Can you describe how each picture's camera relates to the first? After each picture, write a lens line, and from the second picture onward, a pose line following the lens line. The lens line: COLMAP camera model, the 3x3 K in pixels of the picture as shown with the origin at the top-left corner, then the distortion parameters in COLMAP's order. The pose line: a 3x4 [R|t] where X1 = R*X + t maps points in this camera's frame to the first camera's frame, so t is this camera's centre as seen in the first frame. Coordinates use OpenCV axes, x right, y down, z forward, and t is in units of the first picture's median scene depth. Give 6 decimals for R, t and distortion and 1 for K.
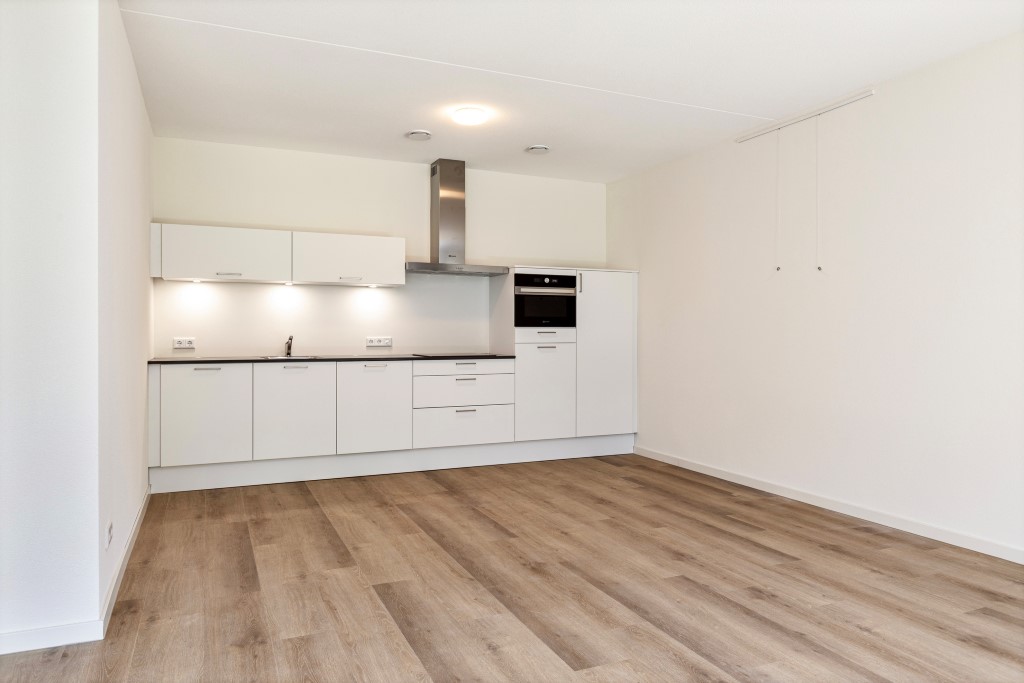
lens RADIAL K [[685.1, 0, 512.0], [0, 685.1, 341.5], [0, 0, 1]] dist [0.001807, -0.000111]
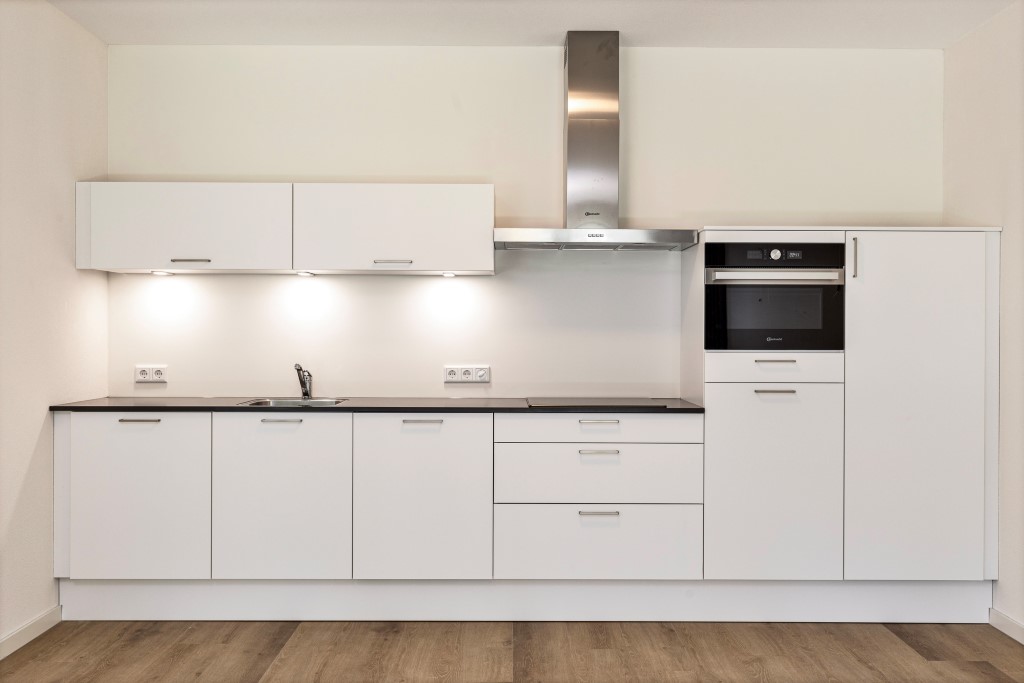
lens RADIAL K [[994.3, 0, 512.0], [0, 994.3, 341.5], [0, 0, 1]] dist [0.003730, -0.000486]
pose [[0.913951, 0.005752, -0.405784, 0.168057], [-0.007545, 0.999968, -0.002819, -0.024043], [0.405754, 0.005638, 0.913965, 0.279063]]
